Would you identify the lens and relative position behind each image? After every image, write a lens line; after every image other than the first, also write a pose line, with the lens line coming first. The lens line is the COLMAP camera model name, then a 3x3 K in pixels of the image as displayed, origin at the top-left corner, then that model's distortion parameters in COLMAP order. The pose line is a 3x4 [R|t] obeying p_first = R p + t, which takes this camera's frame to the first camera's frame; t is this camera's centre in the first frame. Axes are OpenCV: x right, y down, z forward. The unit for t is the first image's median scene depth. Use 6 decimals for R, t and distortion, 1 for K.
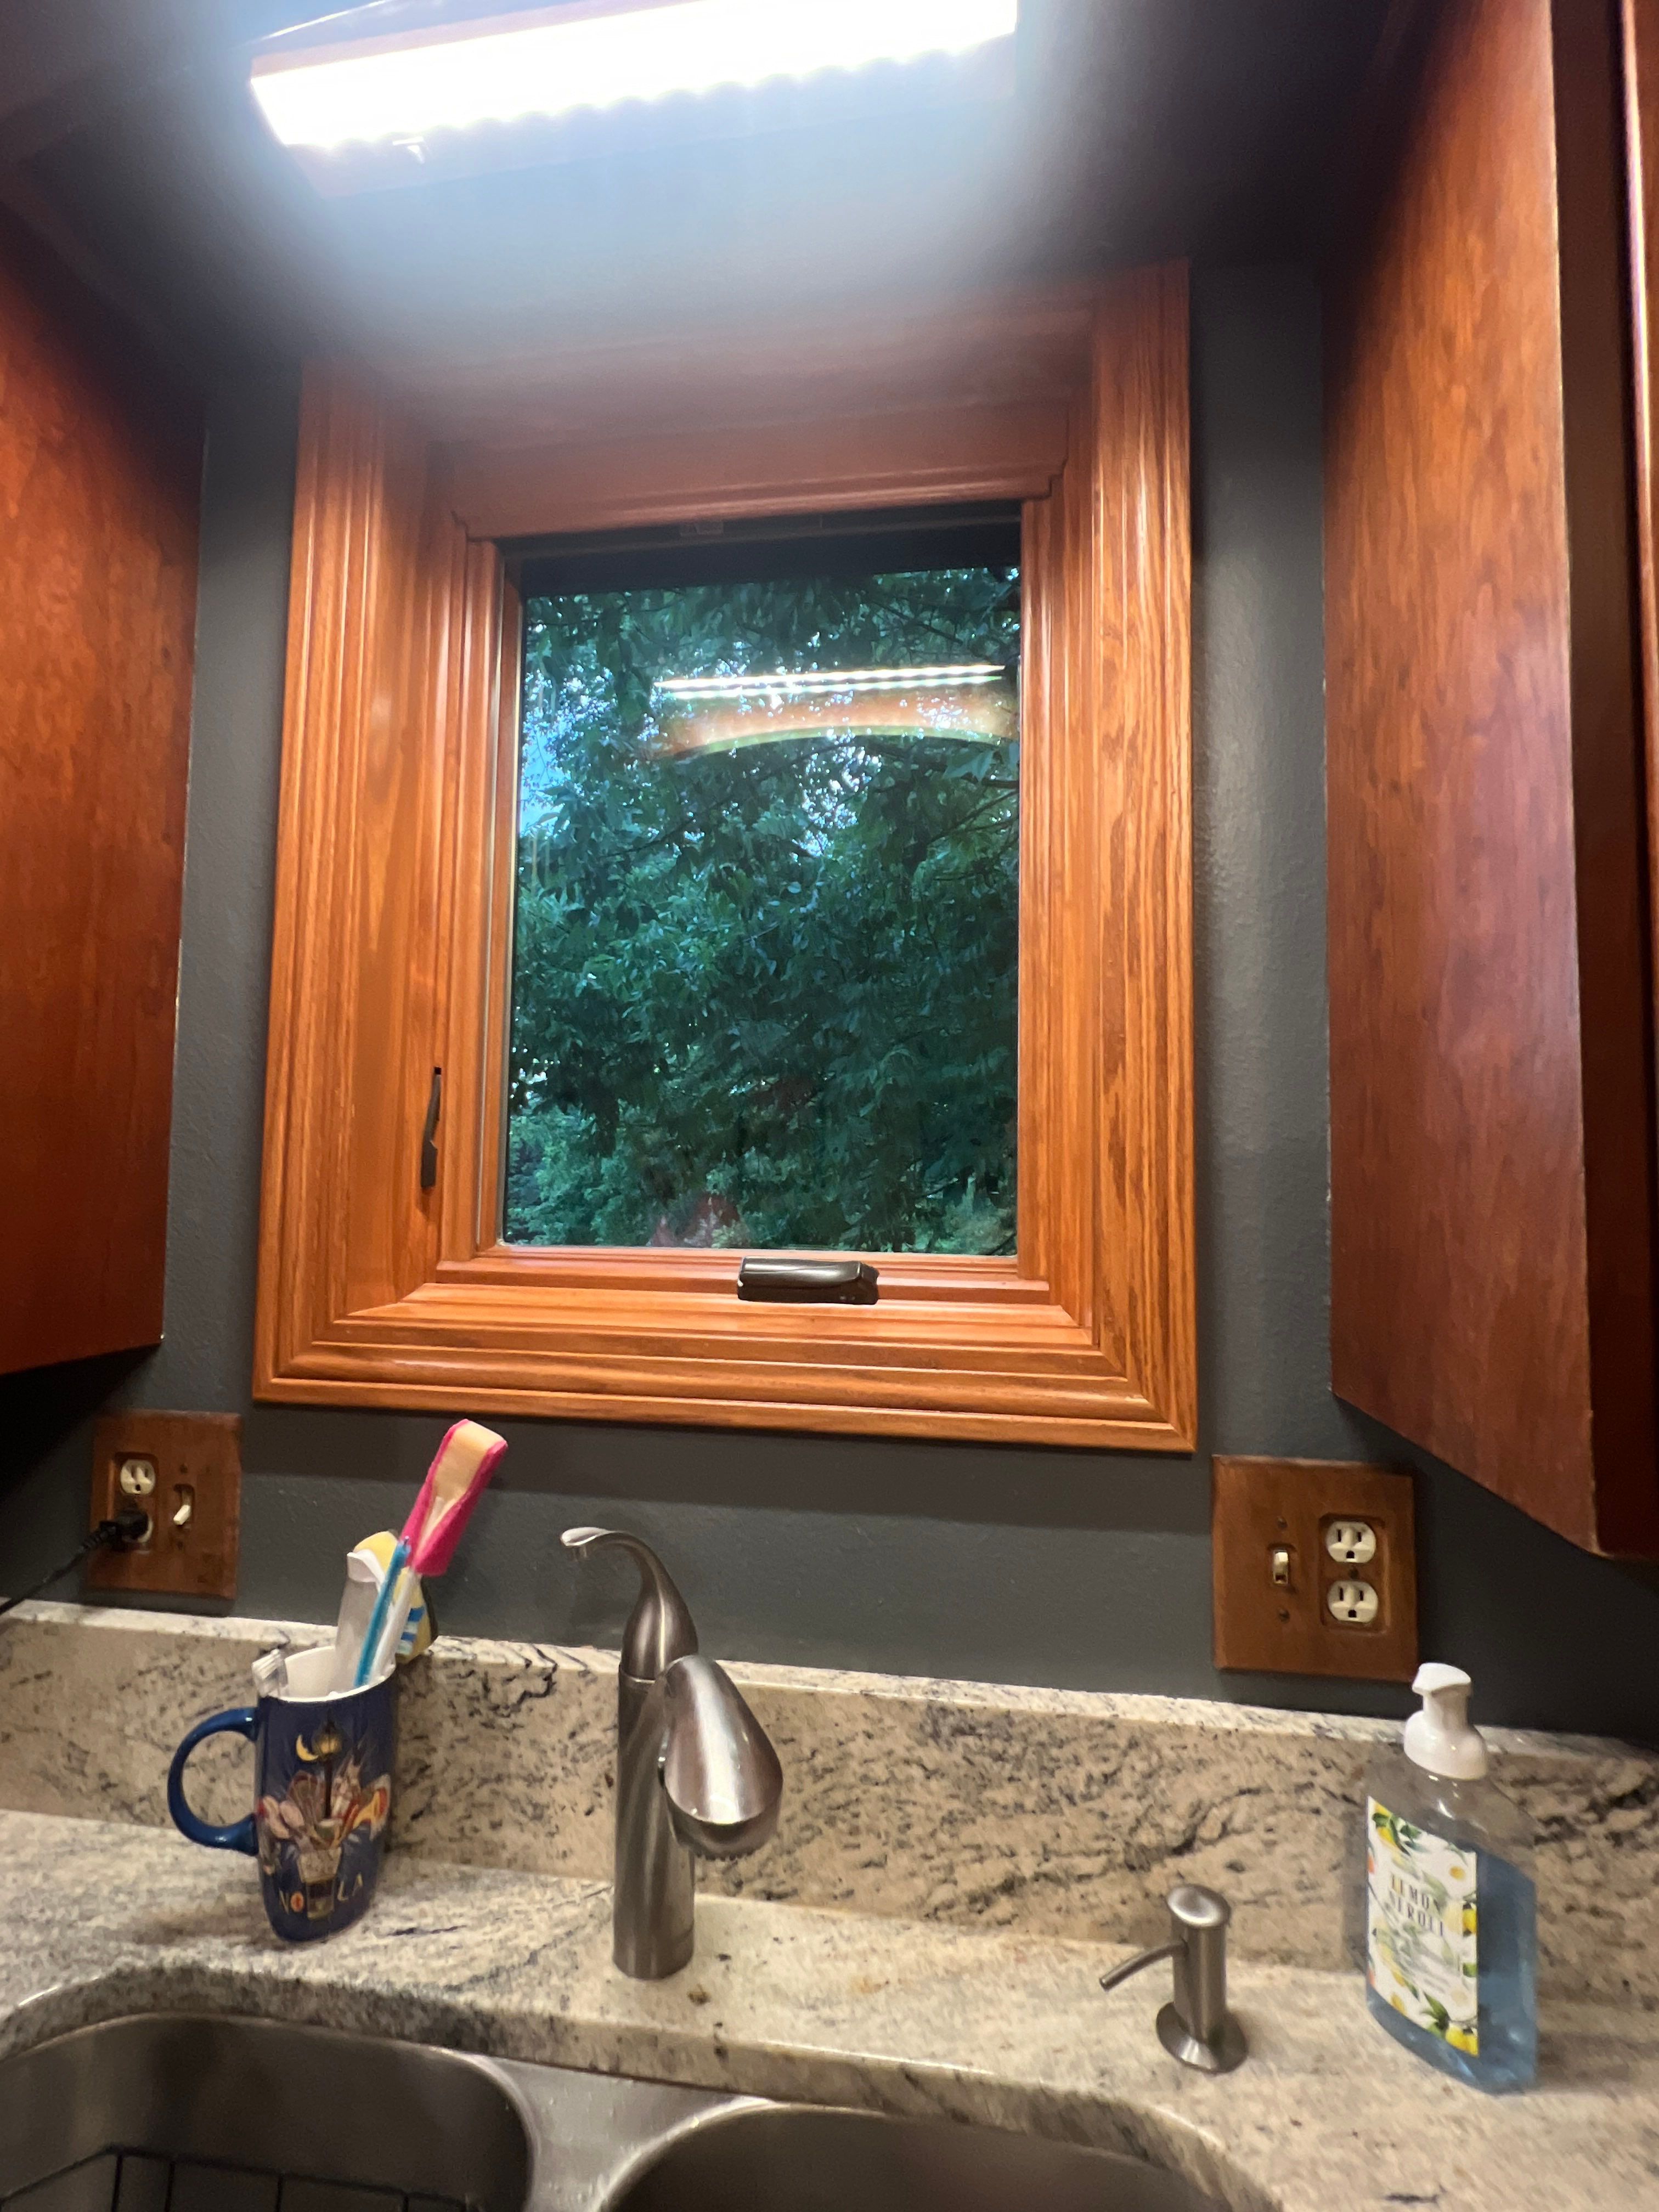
lens RADIAL K [[1076.2, 0, 825.2], [0, 1076.2, 1110.2], [0, 0, 1]] dist [-0.005536, 0.002414]
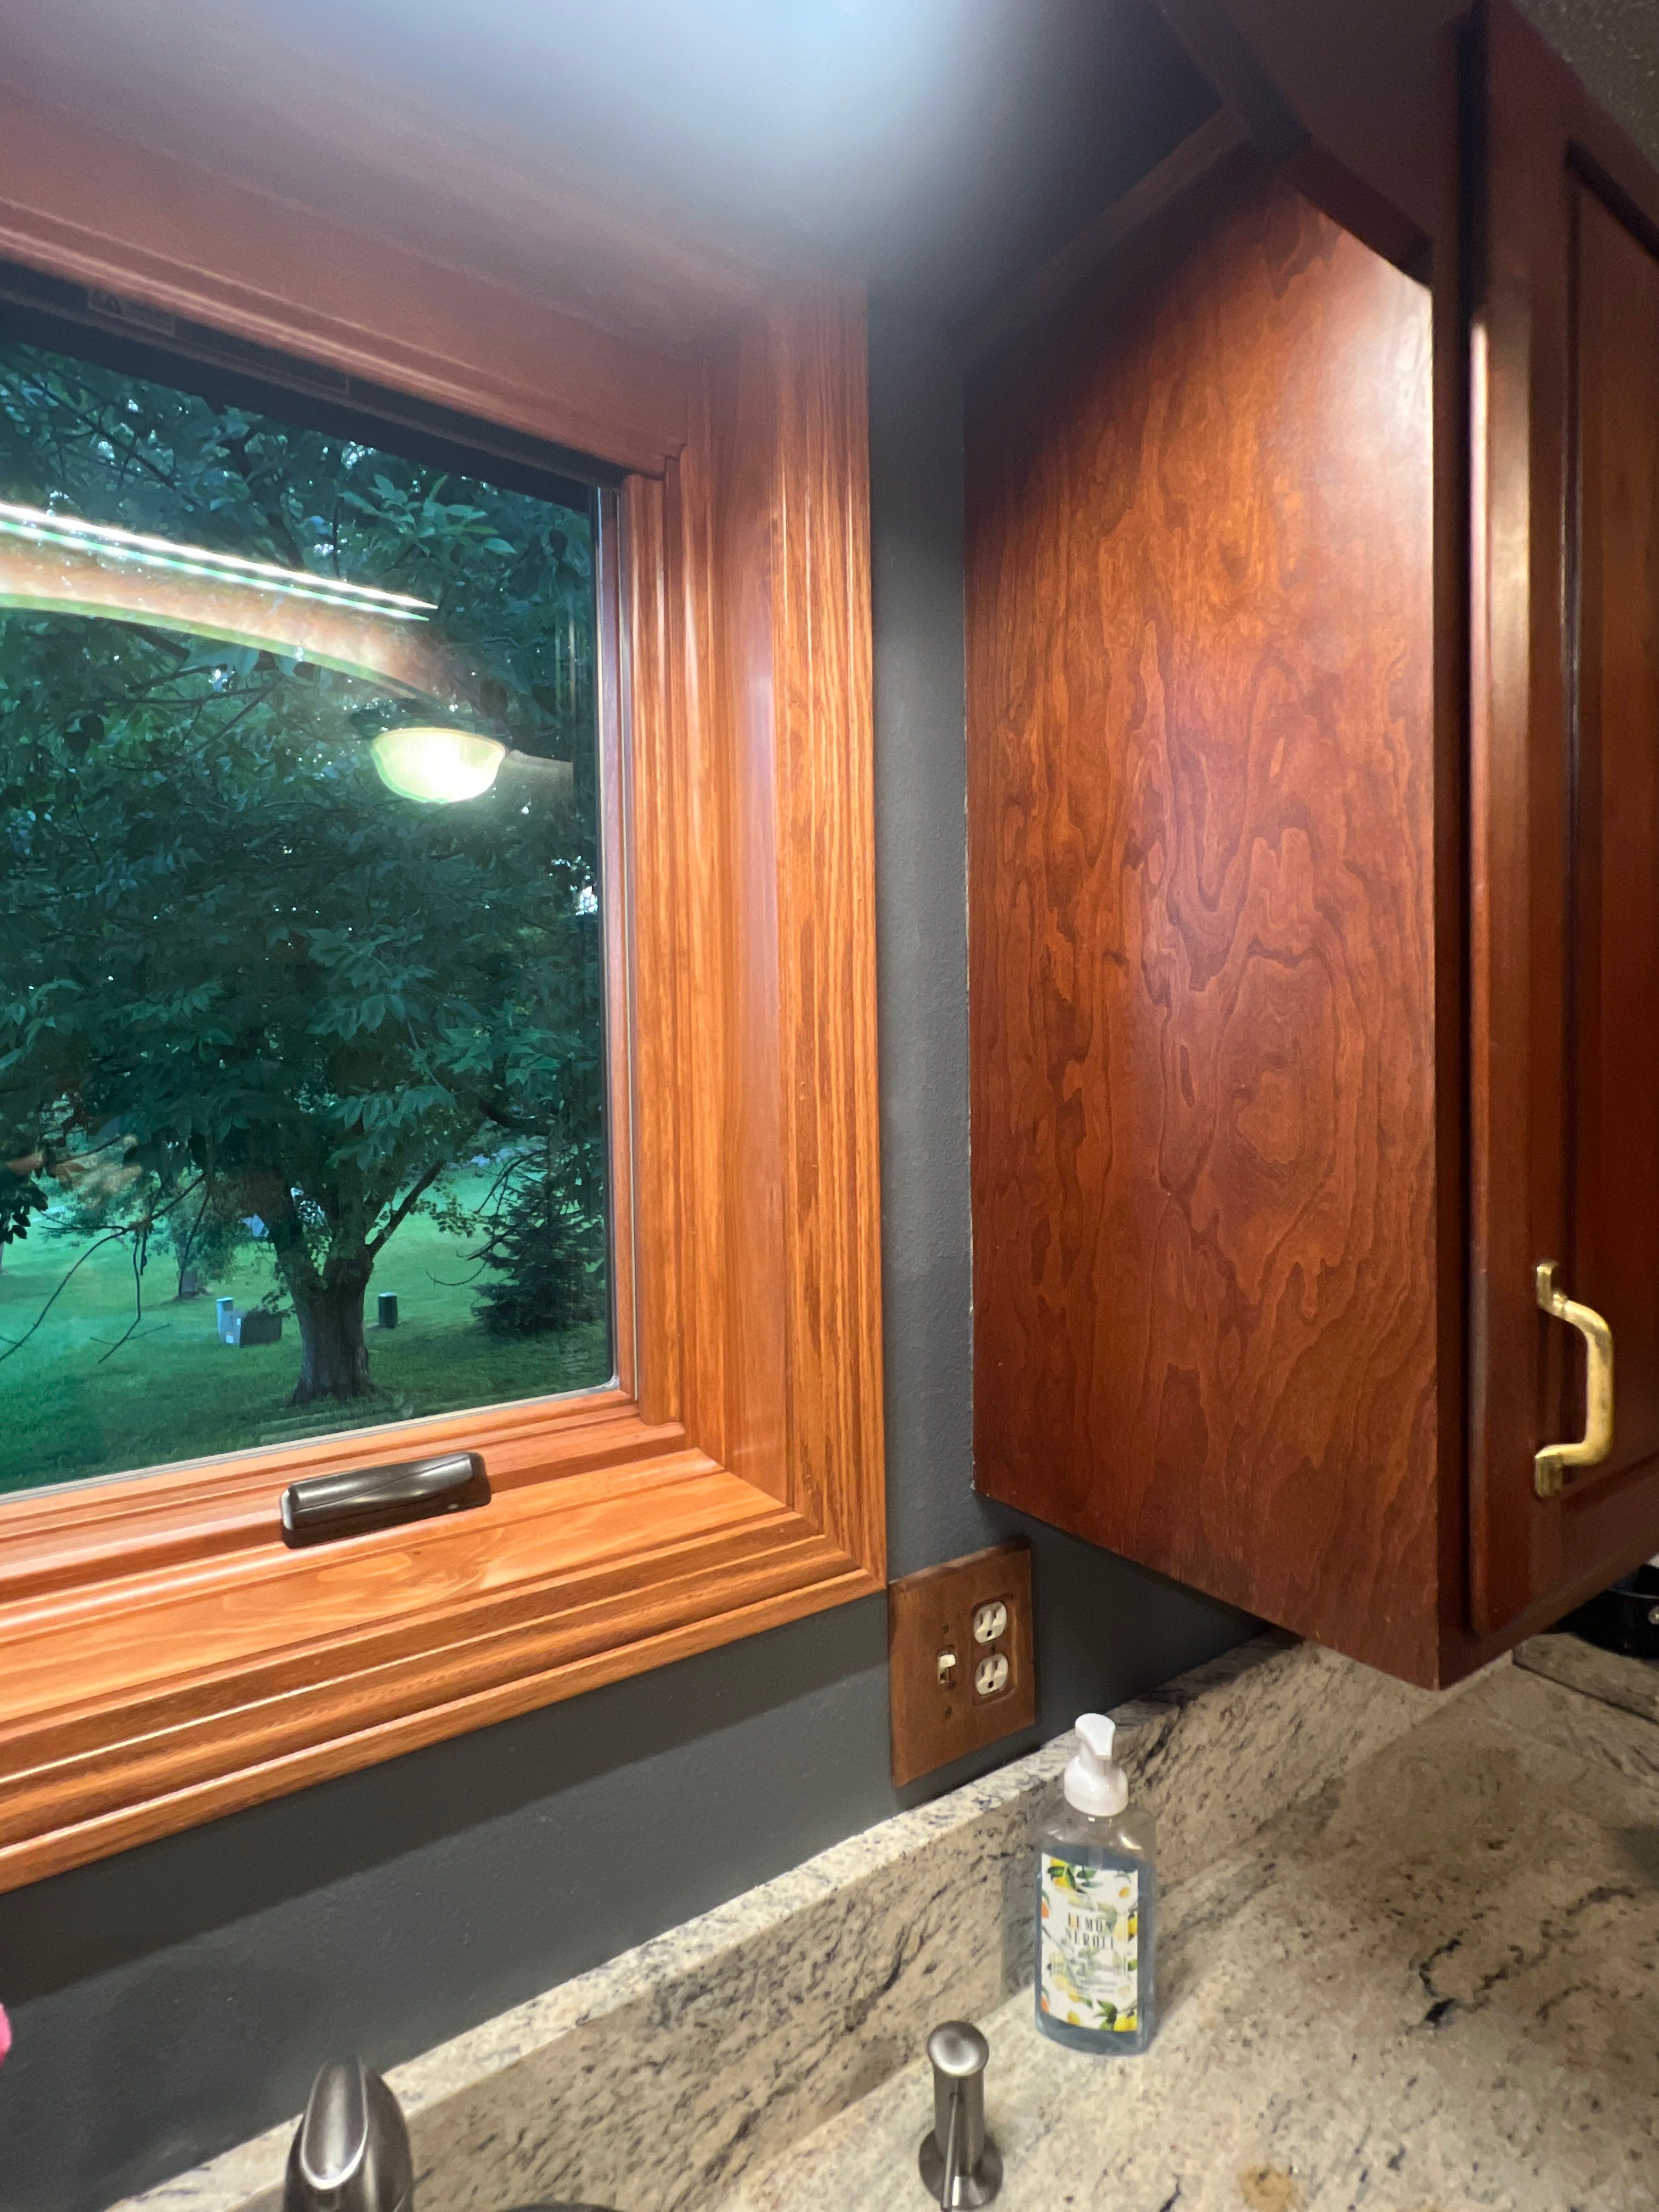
lens RADIAL K [[1076.2, 0, 825.2], [0, 1076.2, 1110.2], [0, 0, 1]] dist [-0.005536, 0.002414]
pose [[0.730586, -0.045417, 0.681308, -0.349114], [-0.013786, 0.996601, 0.081218, -0.199416], [-0.682681, -0.068729, 0.727477, 0.355906]]
